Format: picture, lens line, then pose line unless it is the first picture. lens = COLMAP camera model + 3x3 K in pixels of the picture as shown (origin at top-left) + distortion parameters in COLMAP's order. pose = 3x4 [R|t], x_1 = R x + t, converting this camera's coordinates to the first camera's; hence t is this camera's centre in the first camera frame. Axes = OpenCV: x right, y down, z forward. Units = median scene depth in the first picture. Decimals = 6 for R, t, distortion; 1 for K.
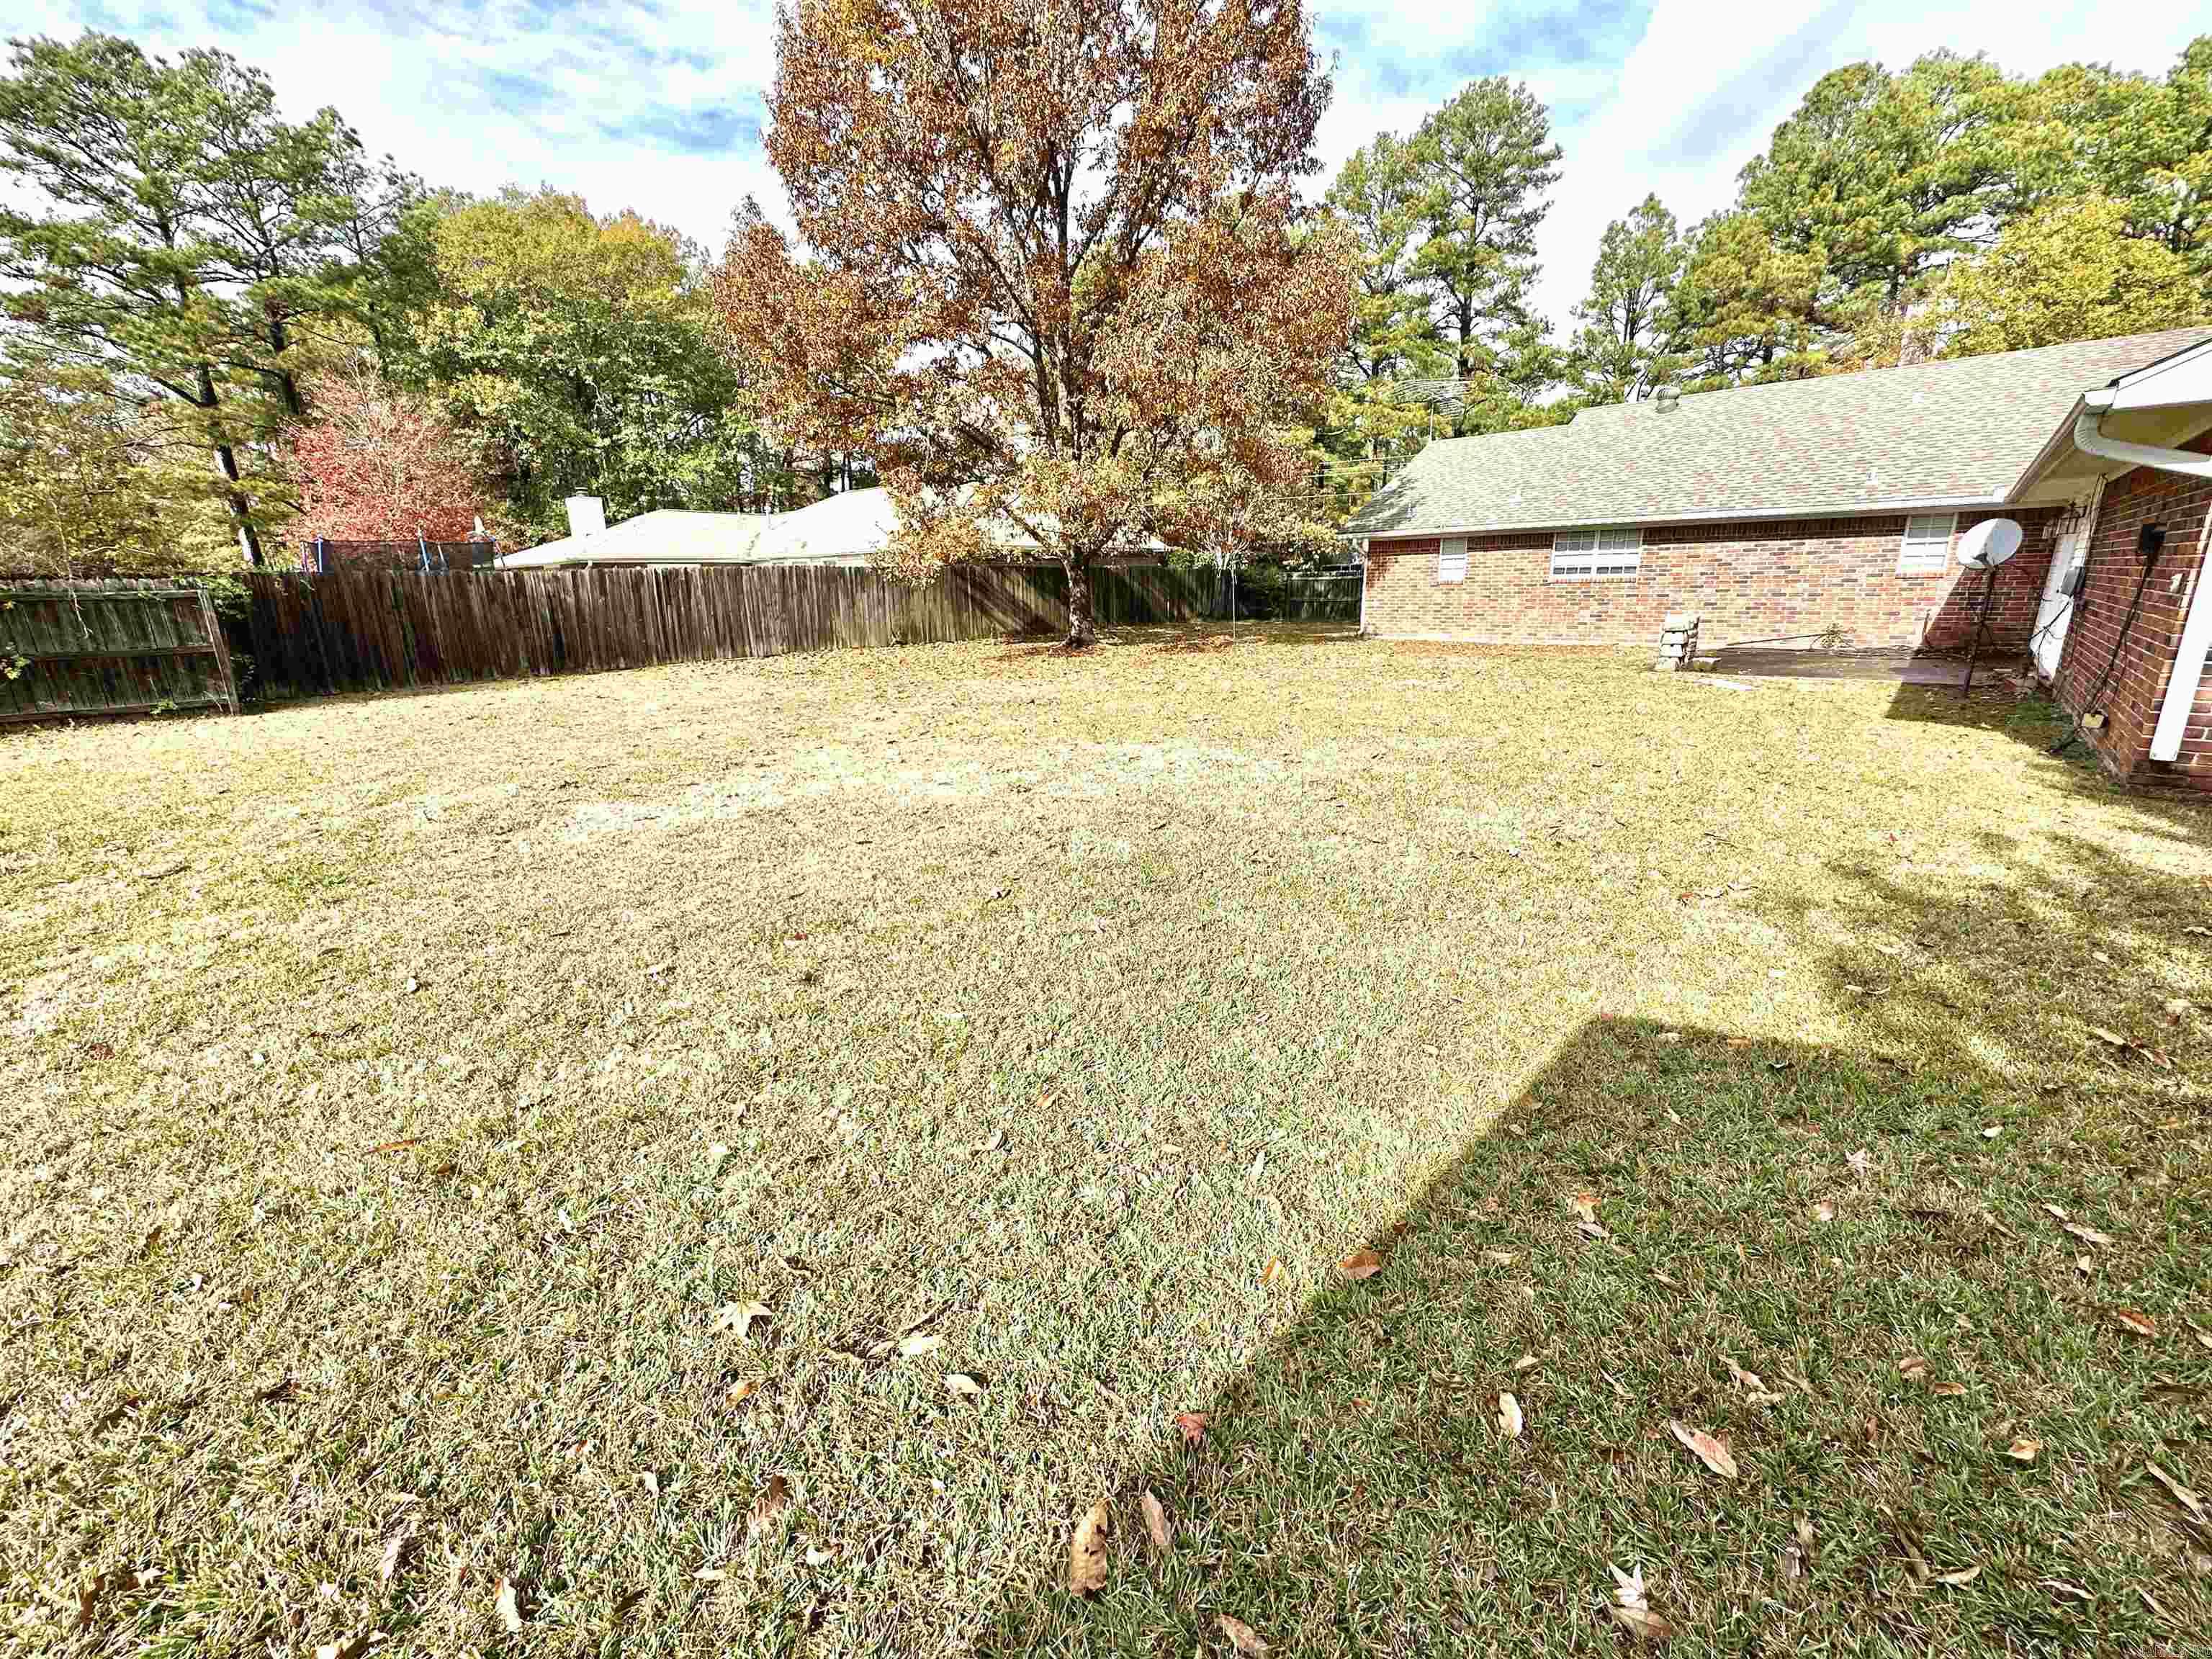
lens RADIAL K [[893.7, 0, 1104.9], [0, 893.7, 825.0], [0, 0, 1]] dist [-0.000971, -0.000095]
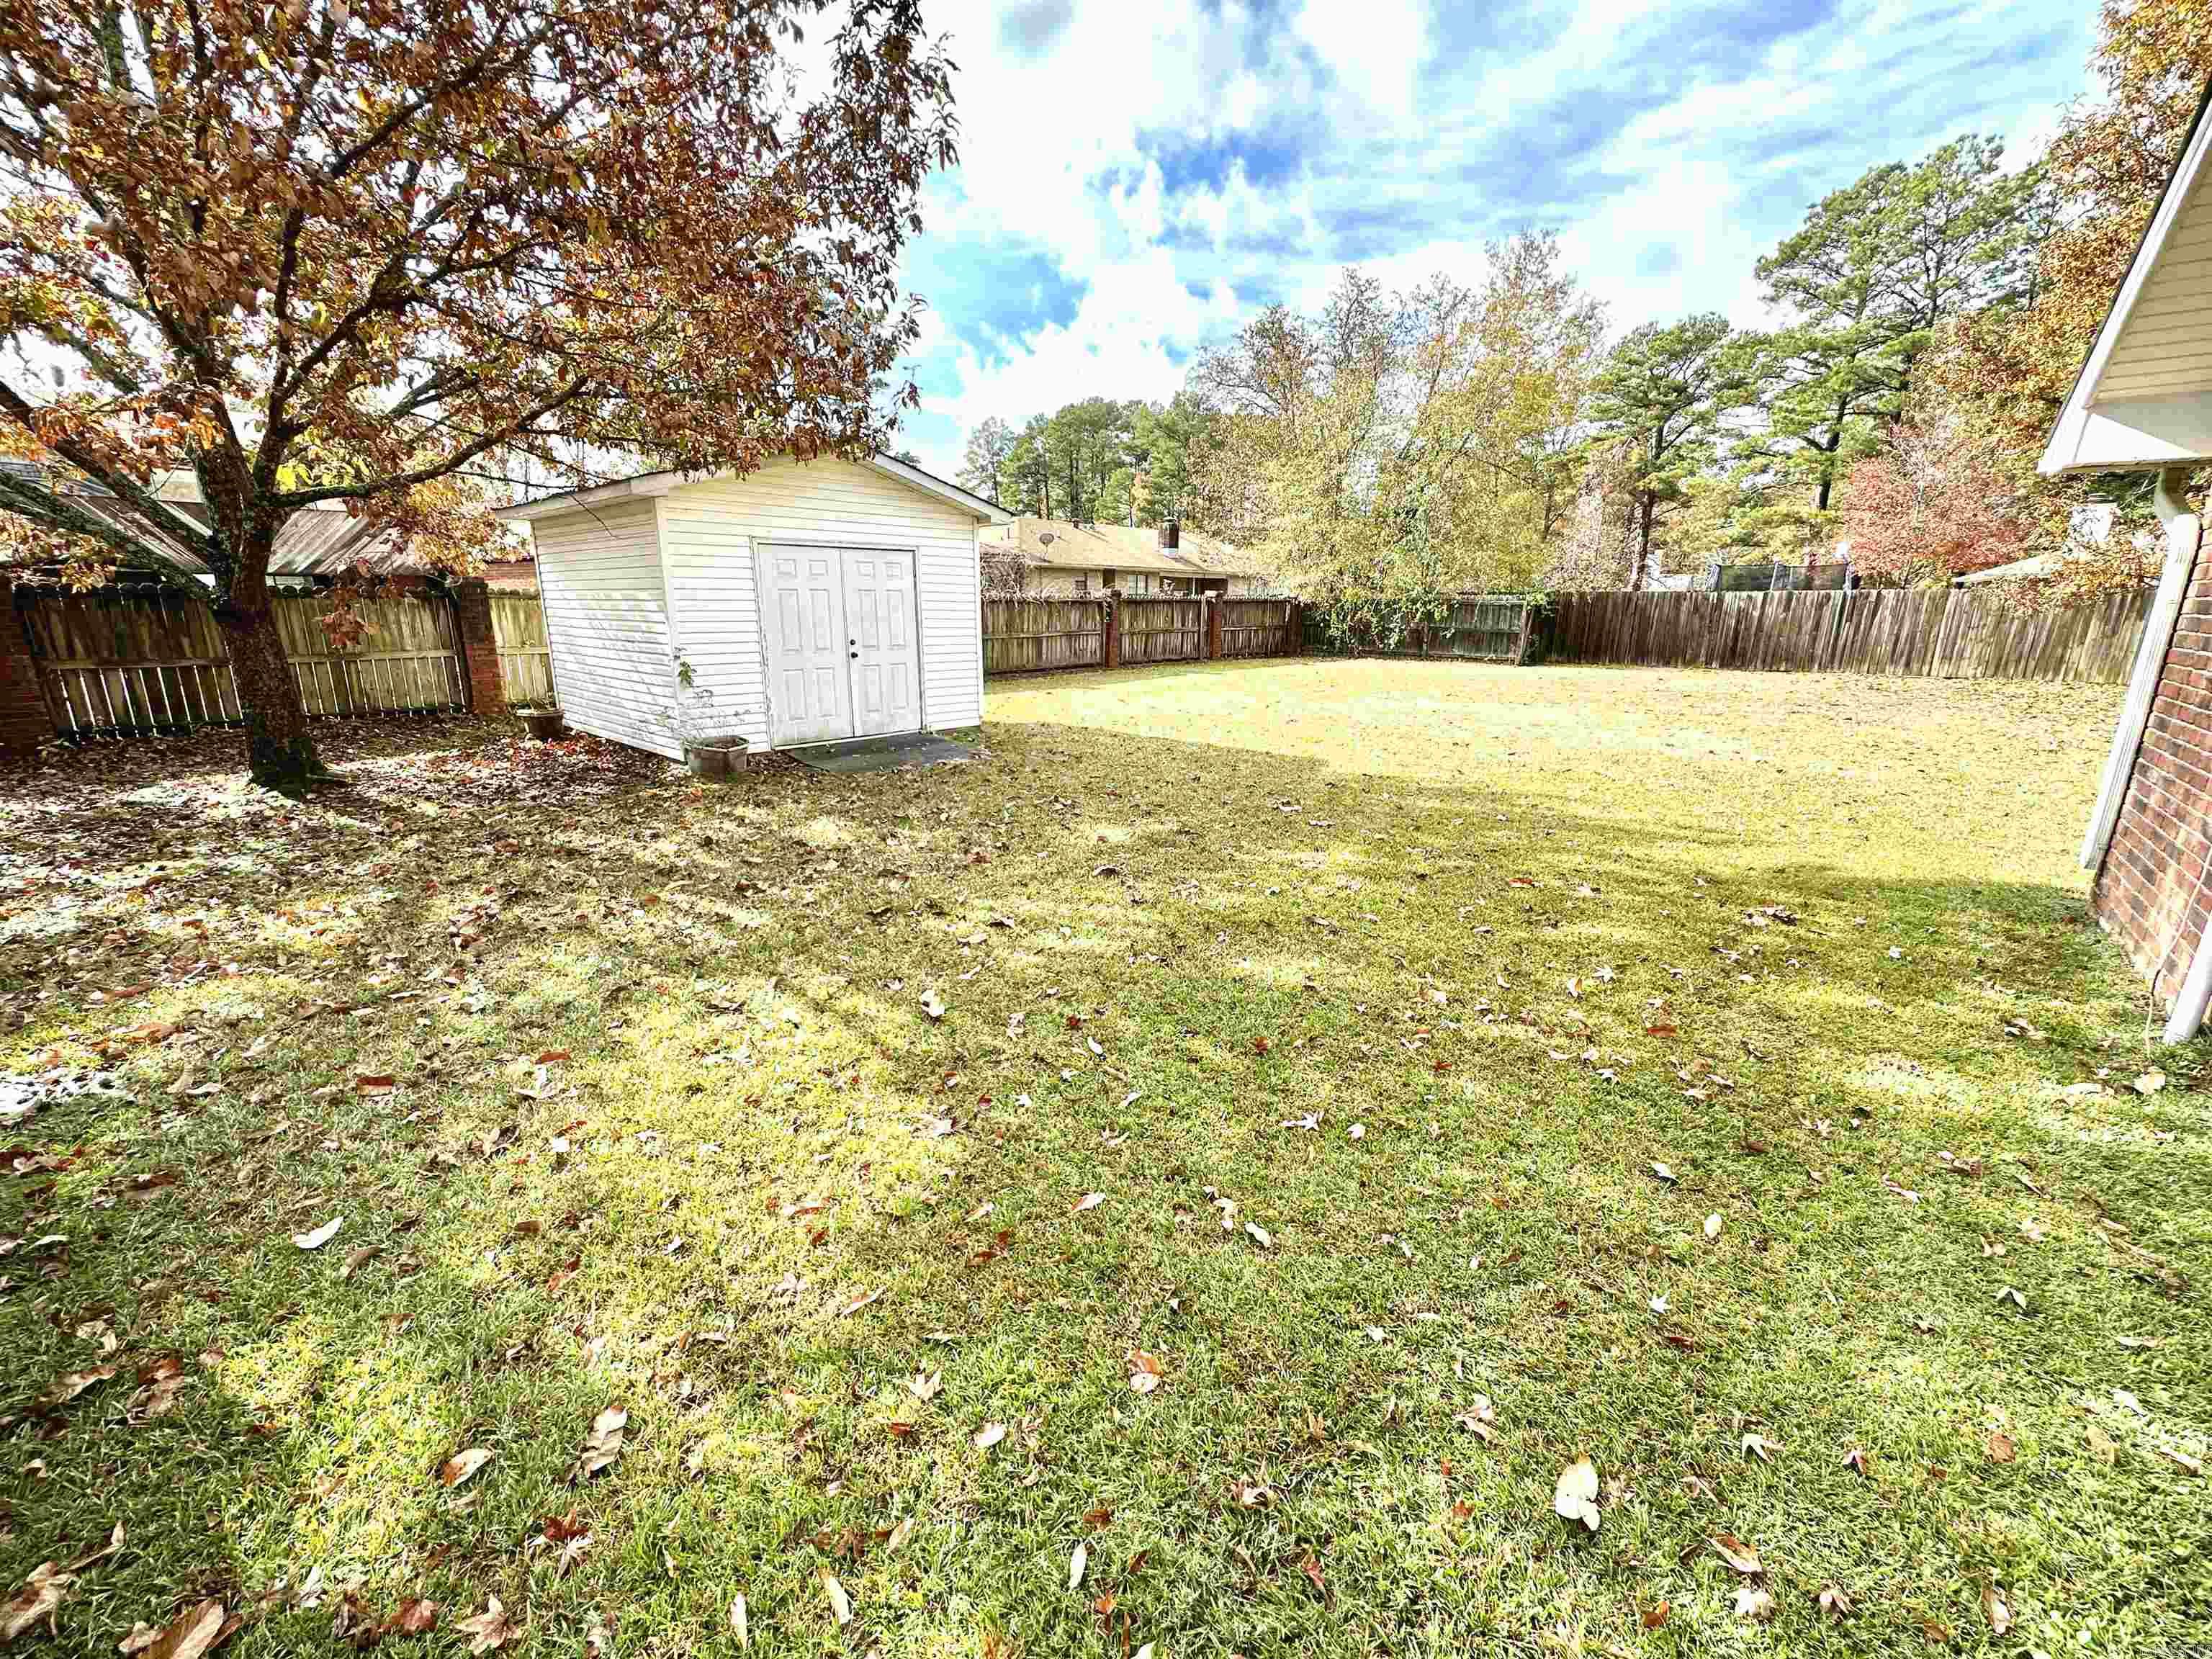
lens RADIAL K [[893.7, 0, 1106.5], [0, 893.7, 830.8], [0, 0, 1]] dist [-0.000971, -0.000095]
pose [[0.055084, 0.273359, -0.960334, 0.550121], [-0.271495, 0.929657, 0.249054, -0.019629], [0.960862, 0.247007, 0.125425, 0.002589]]
